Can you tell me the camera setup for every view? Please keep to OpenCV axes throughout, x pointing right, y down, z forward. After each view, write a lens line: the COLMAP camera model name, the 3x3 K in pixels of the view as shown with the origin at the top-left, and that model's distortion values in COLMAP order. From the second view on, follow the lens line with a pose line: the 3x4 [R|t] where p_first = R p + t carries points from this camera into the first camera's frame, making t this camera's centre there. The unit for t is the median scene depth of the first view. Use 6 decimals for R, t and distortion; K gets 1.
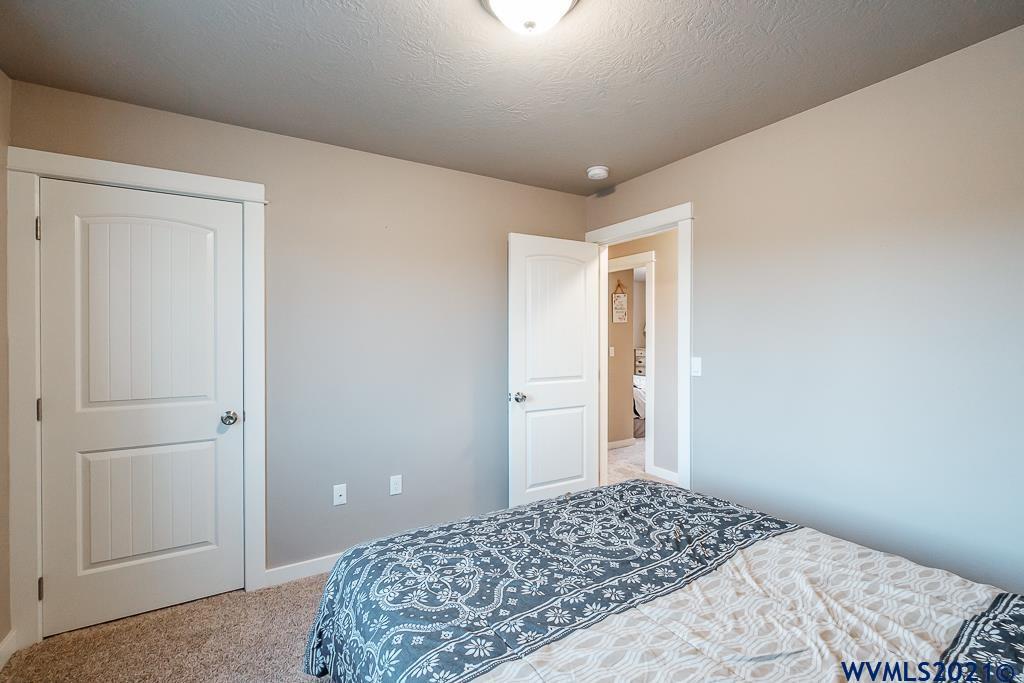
lens RADIAL K [[449.4, 0, 516.8], [0, 449.4, 338.0], [0, 0, 1]] dist [-0.001129, 0.000071]
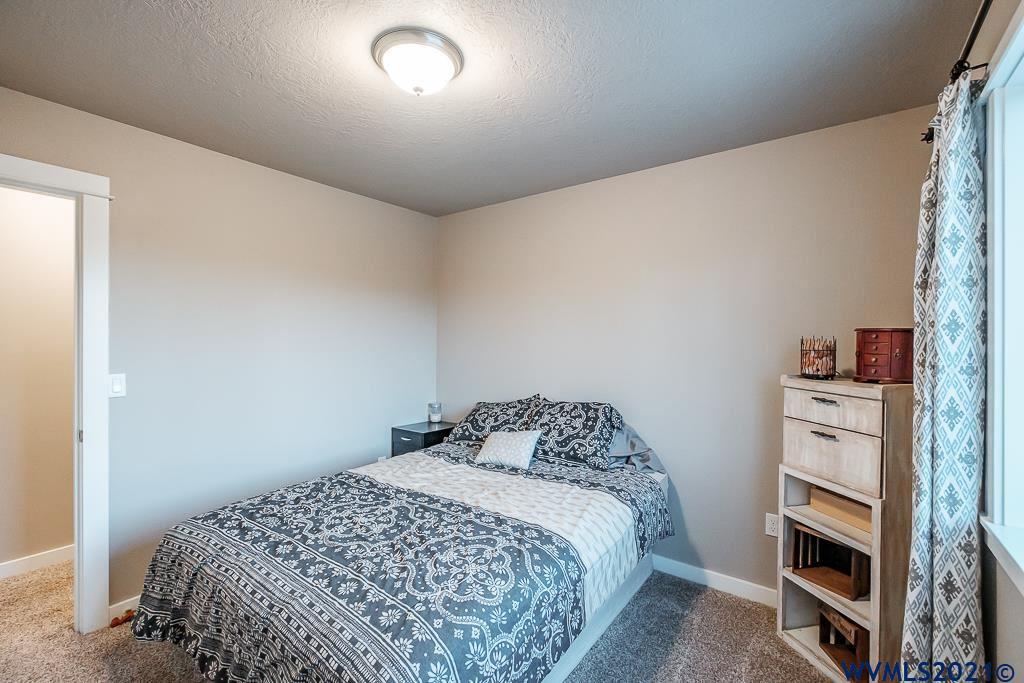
lens RADIAL K [[449.4, 0, 515.4], [0, 449.4, 343.6], [0, 0, 1]] dist [-0.001129, 0.000071]
pose [[-0.385686, -0.006059, 0.922610, -1.166295], [-0.000255, 0.999979, 0.006461, -0.031425], [-0.922630, 0.002257, -0.385679, 1.222721]]
